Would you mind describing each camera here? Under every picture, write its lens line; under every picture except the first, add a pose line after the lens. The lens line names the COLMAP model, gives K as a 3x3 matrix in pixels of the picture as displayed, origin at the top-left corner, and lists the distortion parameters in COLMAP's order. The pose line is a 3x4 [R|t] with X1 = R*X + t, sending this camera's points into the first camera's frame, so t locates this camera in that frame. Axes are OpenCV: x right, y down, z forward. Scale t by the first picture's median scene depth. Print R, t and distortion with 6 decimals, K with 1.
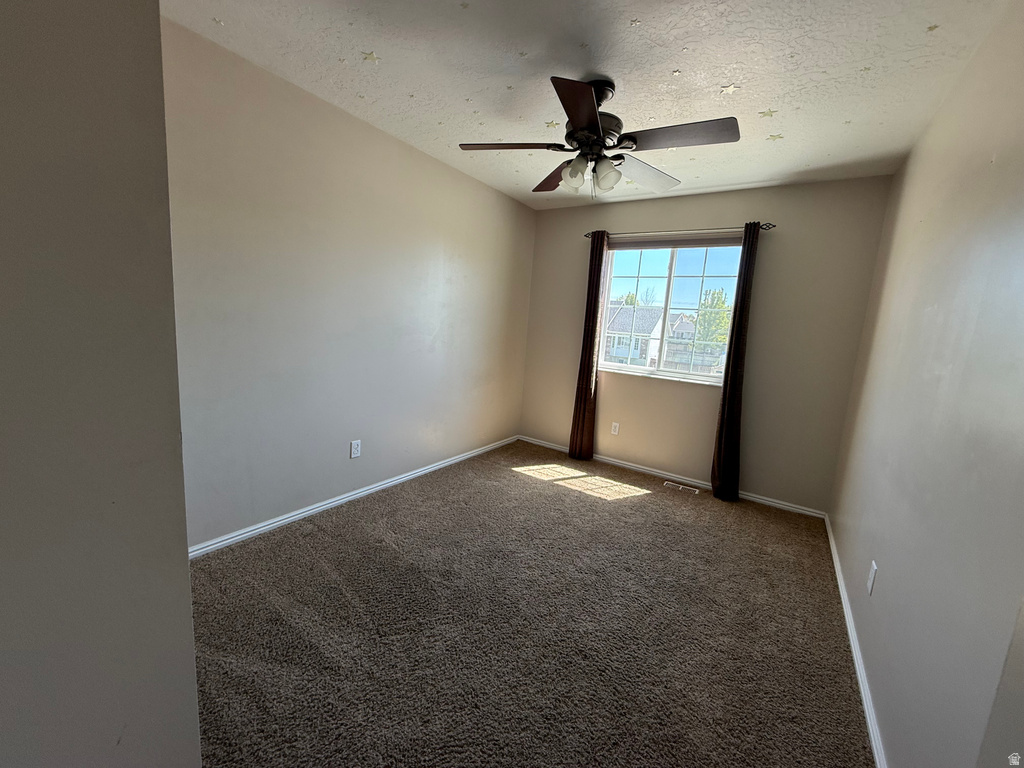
lens RADIAL K [[406.6, 0, 507.4], [0, 406.6, 380.9], [0, 0, 1]] dist [0.001097, -0.000610]
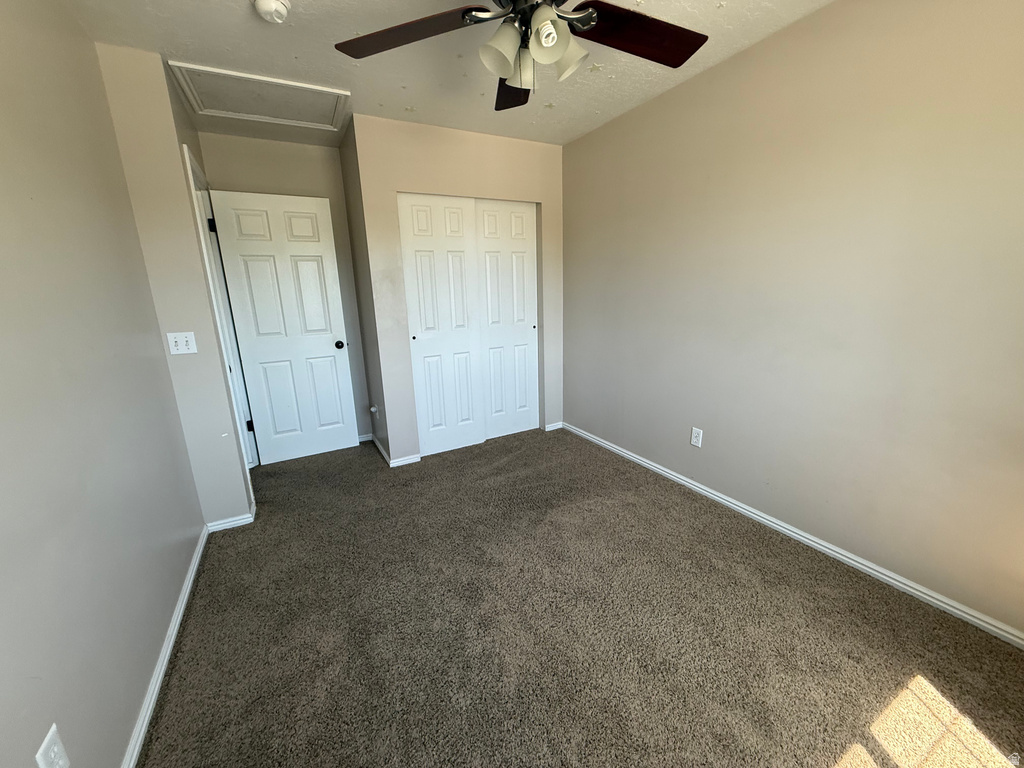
lens RADIAL K [[406.6, 0, 511.2], [0, 406.6, 381.8], [0, 0, 1]] dist [0.001097, -0.000610]
pose [[-0.452154, 0.141901, -0.880580, 0.598604], [-0.133002, 0.965499, 0.223879, -0.103998], [0.881968, 0.218346, -0.417682, 0.952724]]
